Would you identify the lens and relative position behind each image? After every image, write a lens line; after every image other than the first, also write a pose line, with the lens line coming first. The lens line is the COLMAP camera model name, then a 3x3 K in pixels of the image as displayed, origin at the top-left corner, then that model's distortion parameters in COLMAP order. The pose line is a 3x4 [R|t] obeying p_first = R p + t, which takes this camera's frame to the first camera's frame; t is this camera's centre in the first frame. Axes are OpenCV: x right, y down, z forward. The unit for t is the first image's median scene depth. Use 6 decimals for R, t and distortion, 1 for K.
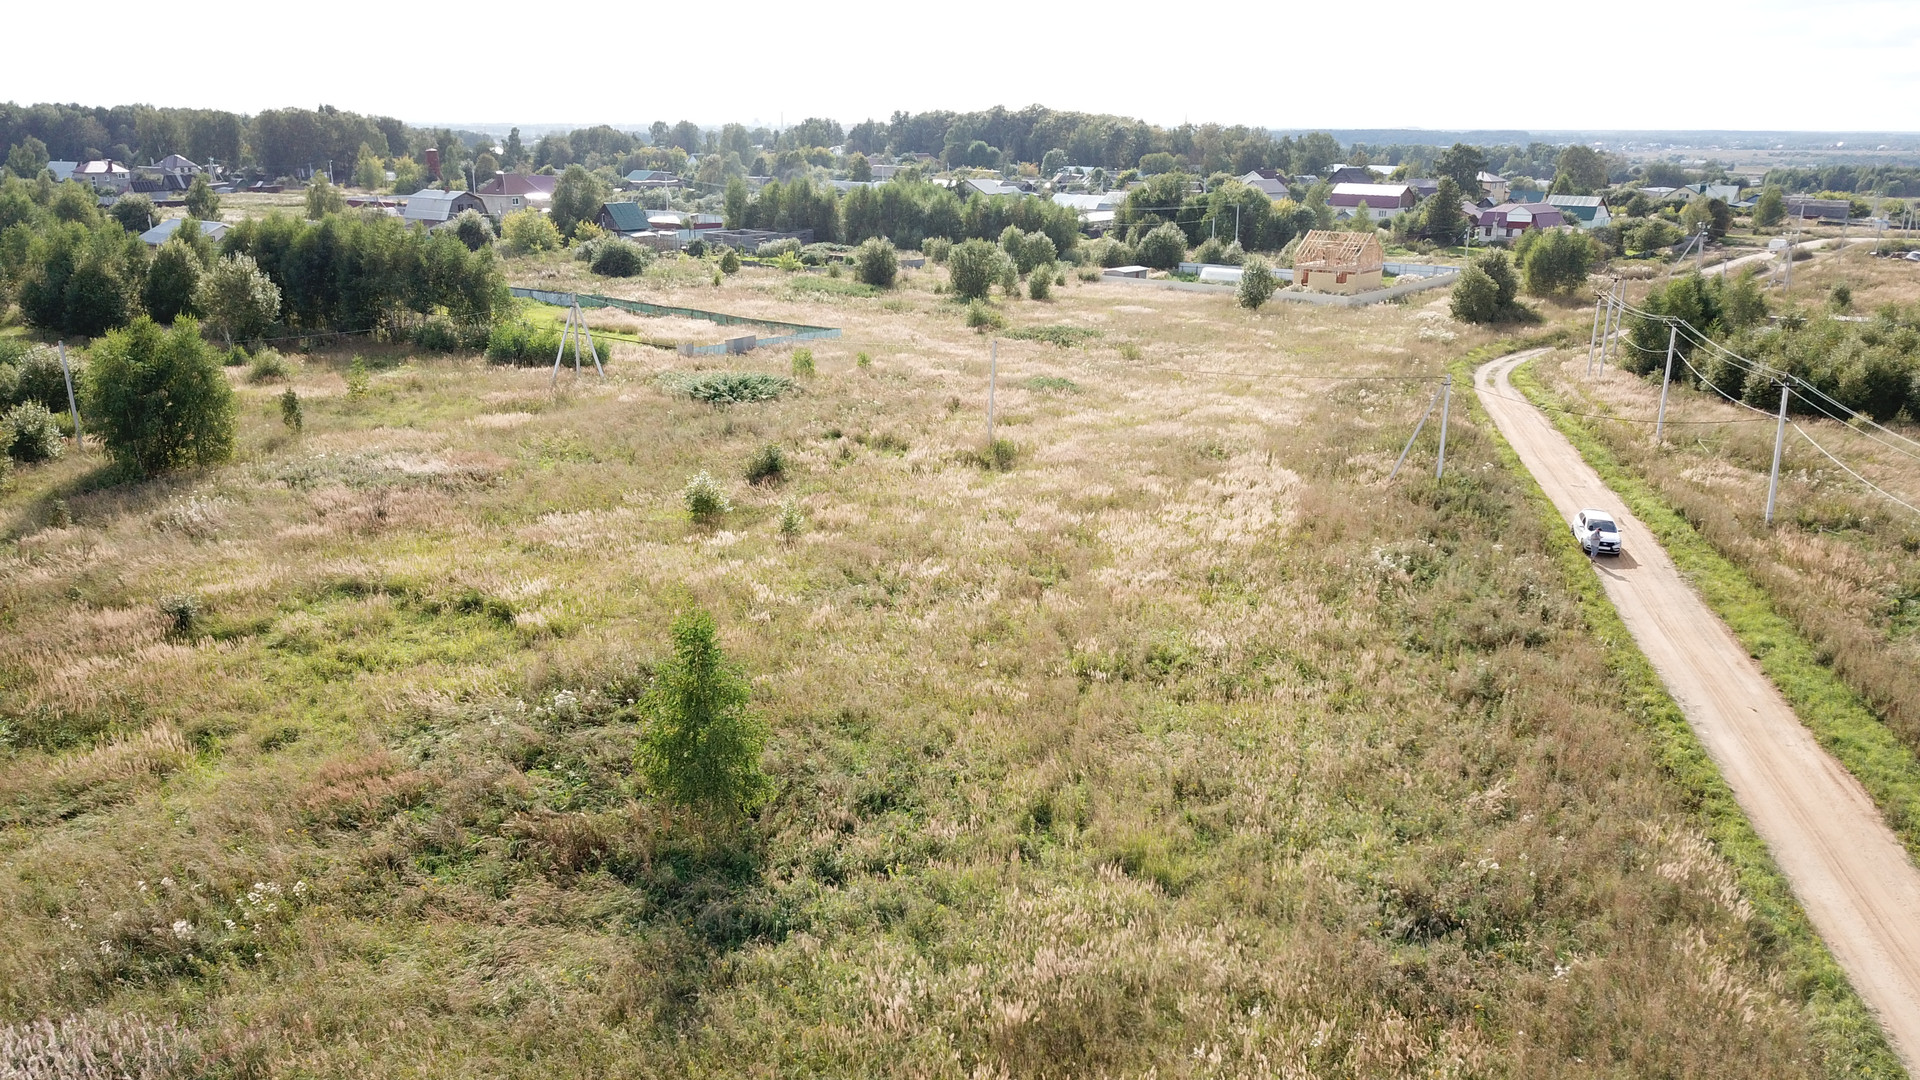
lens RADIAL K [[1472.8, 0, 947.6], [0, 1472.8, 535.6], [0, 0, 1]] dist [0.008077, -0.002194]
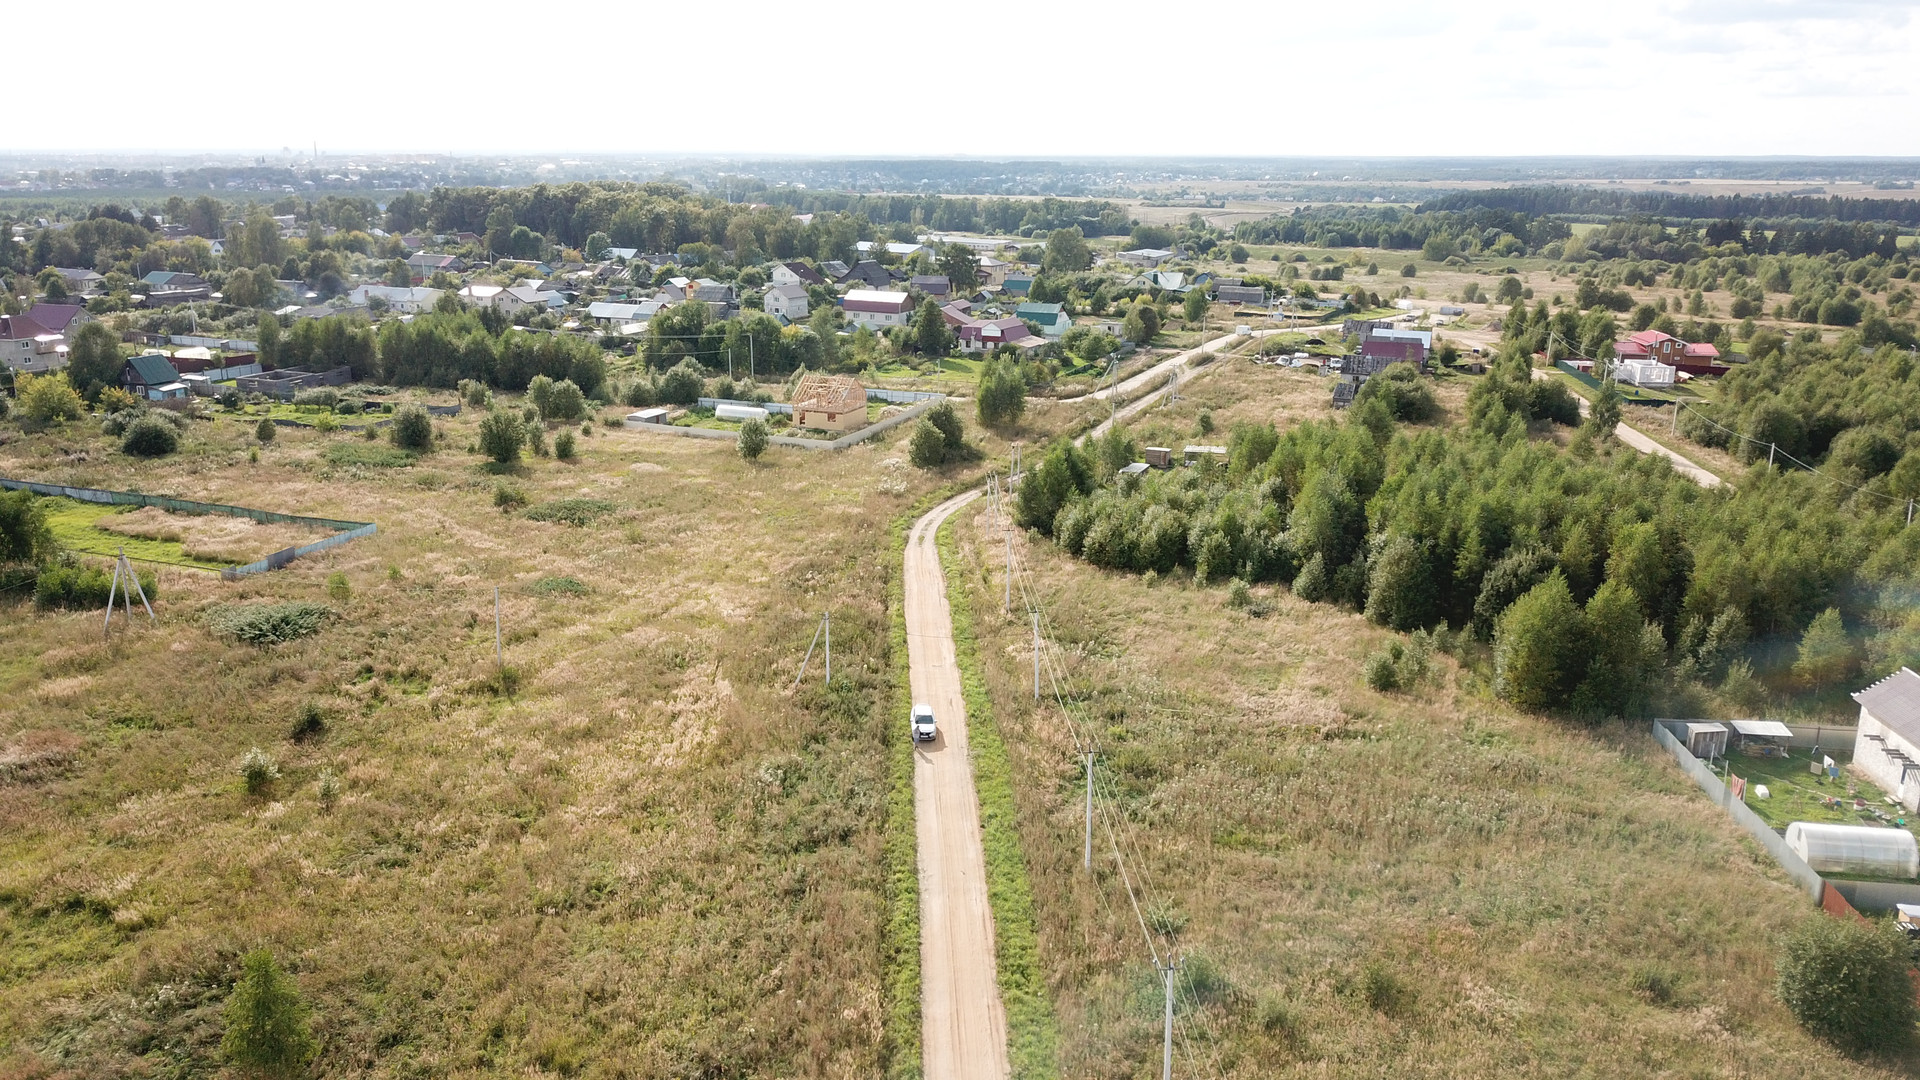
lens RADIAL K [[1472.8, 0, 948.4], [0, 1472.8, 541.3], [0, 0, 1]] dist [0.008077, -0.002194]
pose [[0.959865, -0.073634, 0.270624, 0.051300], [0.075730, 0.997125, 0.002704, -0.116031], [-0.270045, 0.017899, 0.962681, -0.262524]]
